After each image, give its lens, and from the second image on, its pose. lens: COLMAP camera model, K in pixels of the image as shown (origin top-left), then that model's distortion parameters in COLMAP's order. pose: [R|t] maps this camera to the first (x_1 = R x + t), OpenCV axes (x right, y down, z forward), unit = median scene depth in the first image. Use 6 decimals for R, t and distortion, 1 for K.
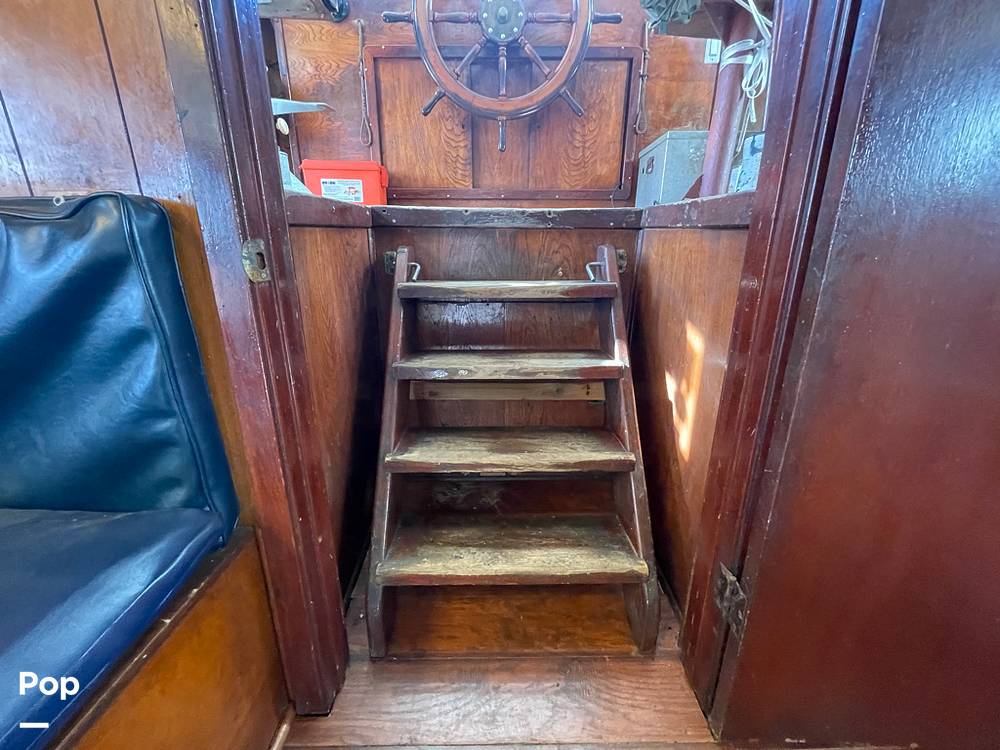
lens RADIAL K [[400.6, 0, 500.0], [0, 400.6, 375.0], [0, 0, 1]] dist [-0.006930, -0.000240]
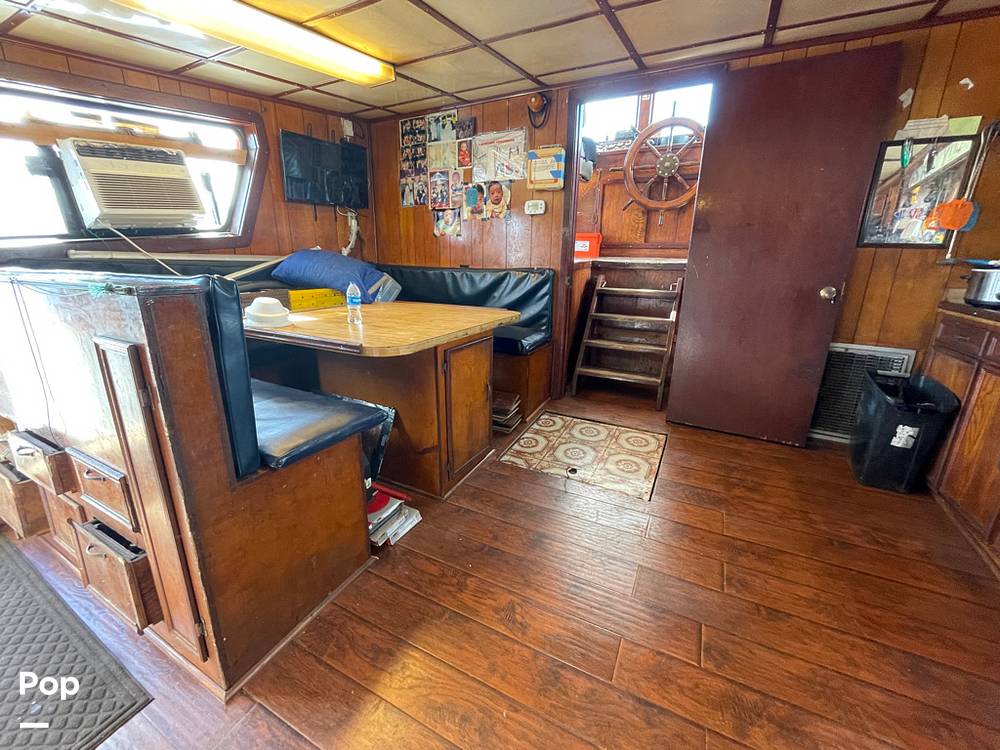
lens RADIAL K [[400.6, 0, 500.0], [0, 400.6, 375.0], [0, 0, 1]] dist [-0.006930, -0.000240]
pose [[0.880036, 0.145630, -0.452028, 0.440597], [-0.157118, 0.987504, 0.012258, 0.391069], [0.448164, 0.060234, 0.891920, -1.552196]]
